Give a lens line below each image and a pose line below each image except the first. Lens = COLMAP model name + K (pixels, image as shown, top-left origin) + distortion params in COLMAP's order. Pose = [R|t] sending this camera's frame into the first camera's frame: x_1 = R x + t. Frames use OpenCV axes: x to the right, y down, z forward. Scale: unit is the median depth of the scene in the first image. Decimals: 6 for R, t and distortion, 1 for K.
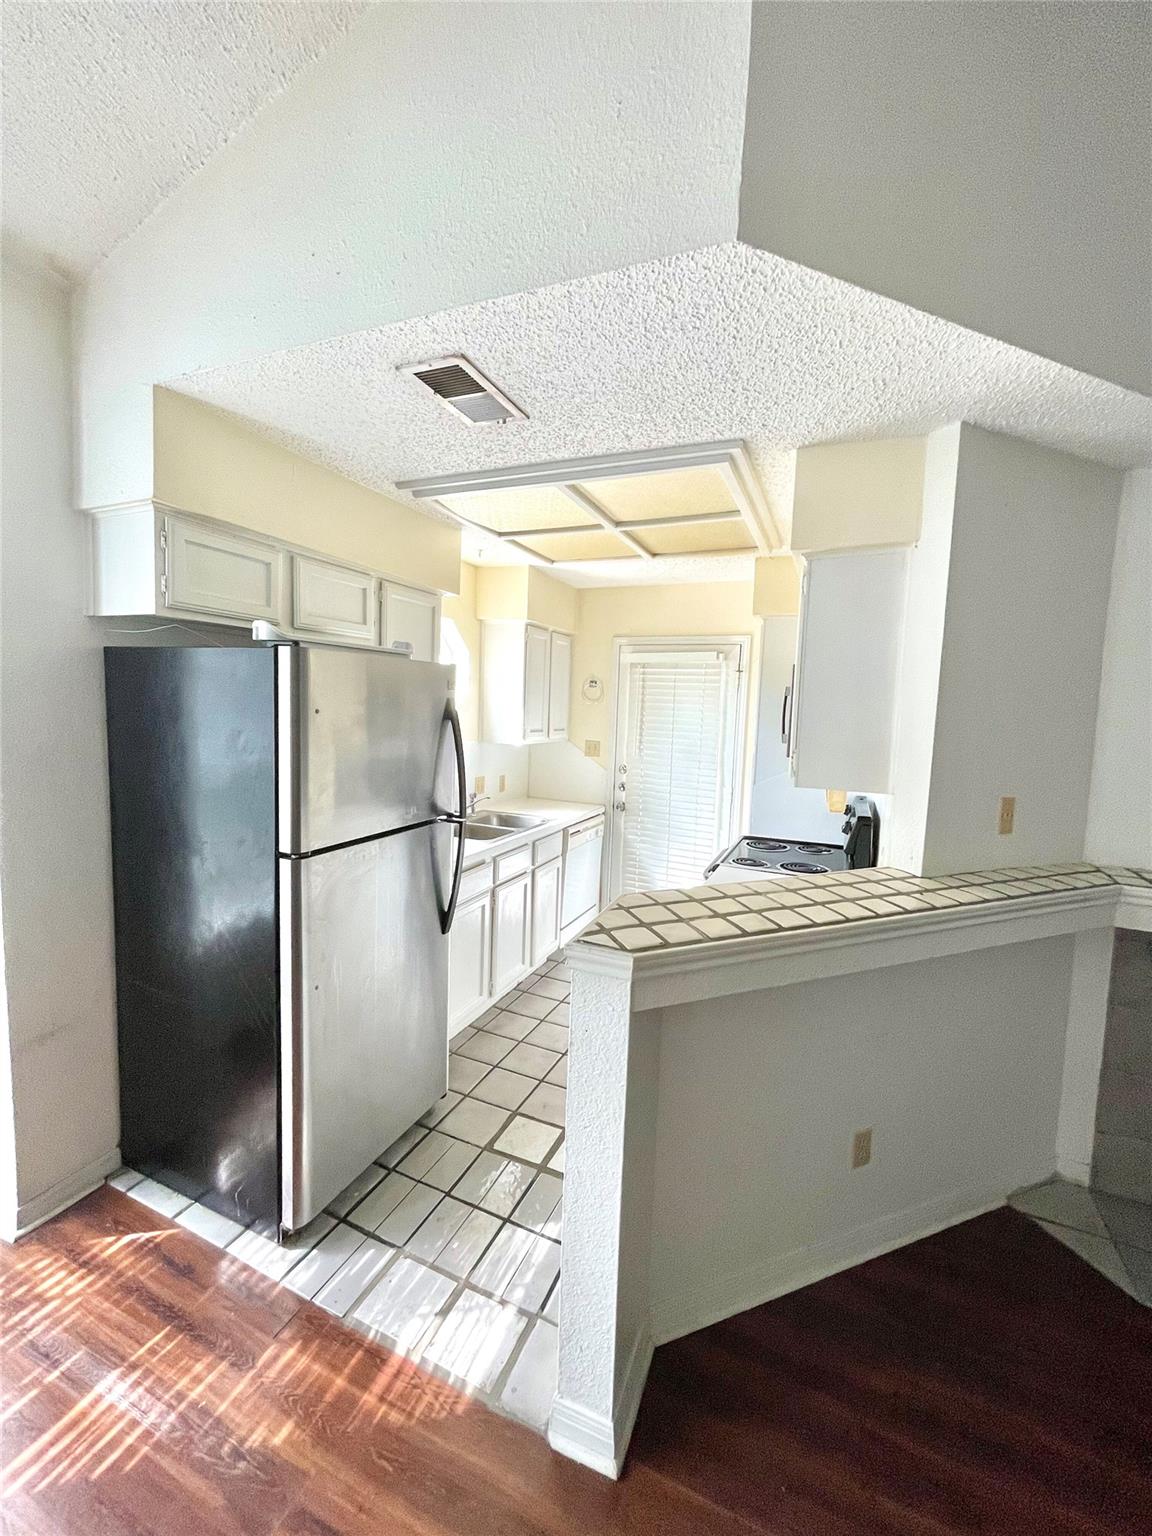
lens RADIAL K [[621.5, 0, 577.4], [0, 621.5, 758.1], [0, 0, 1]] dist [-0.001330, 0.000059]
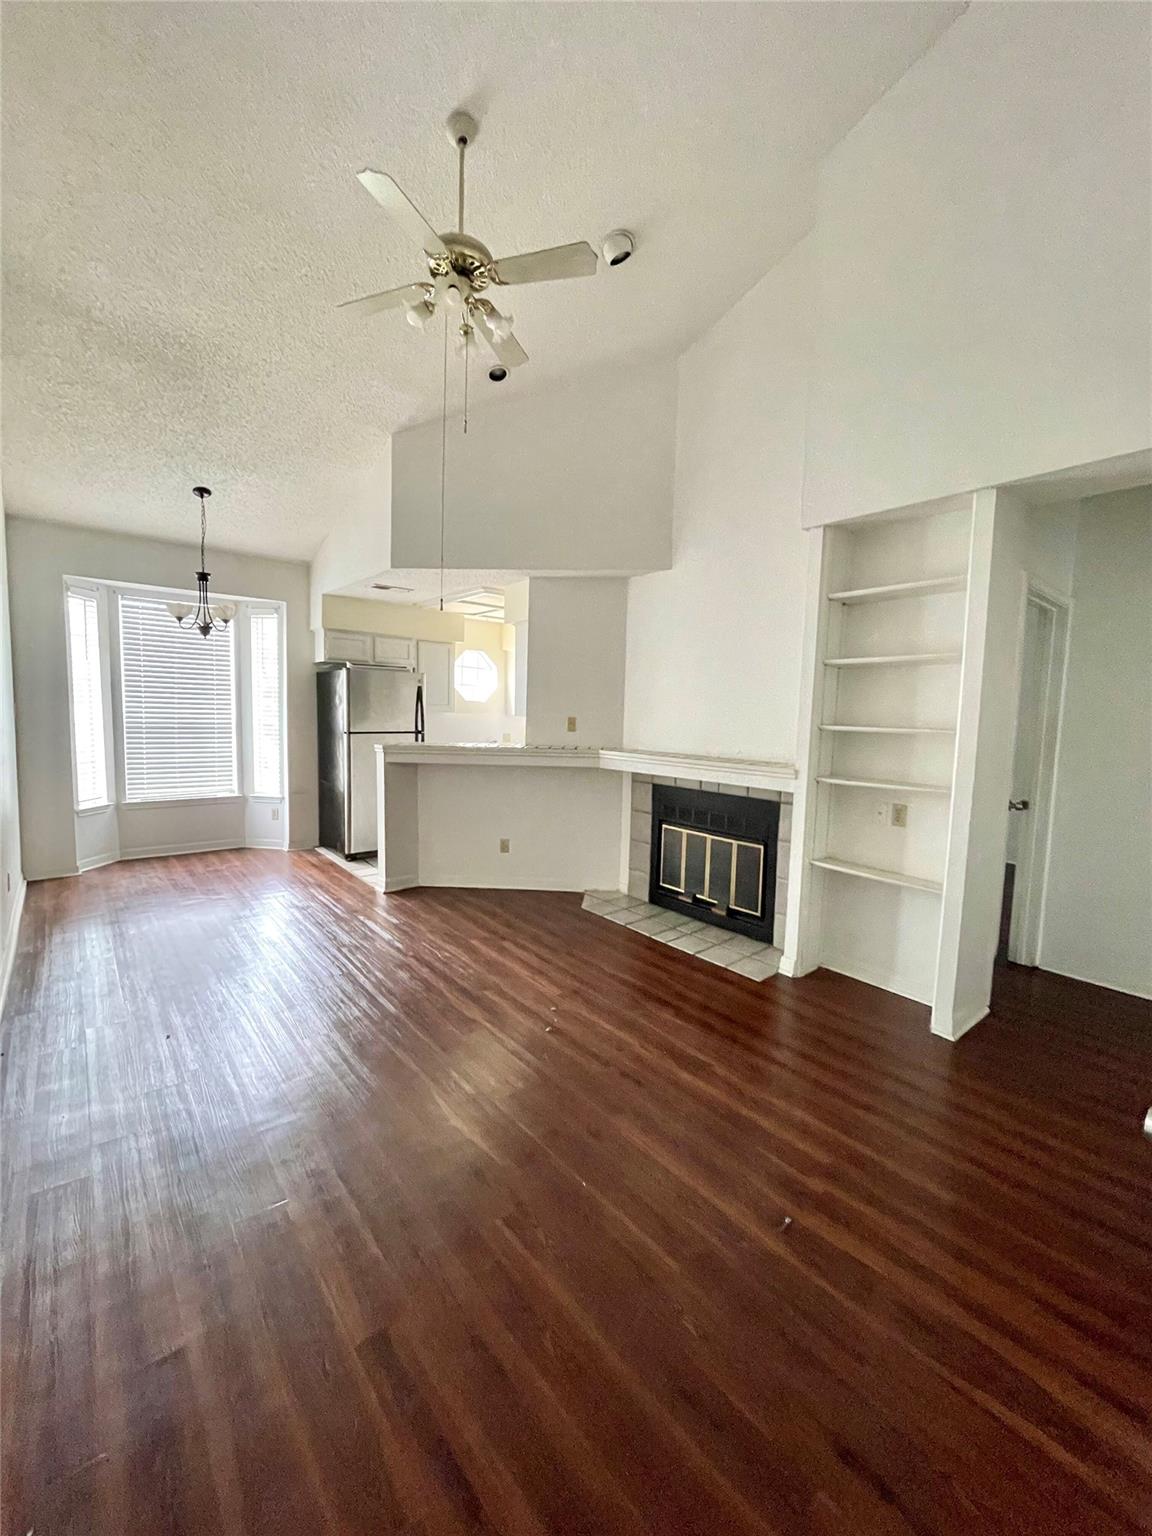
lens RADIAL K [[621.5, 0, 576.0], [0, 621.5, 771.6], [0, 0, 1]] dist [-0.001330, 0.000059]
pose [[0.886451, 0.021724, -0.462313, 1.844521], [-0.028945, 0.999545, -0.008531, 0.309368], [0.461917, 0.020944, 0.886676, -1.157402]]
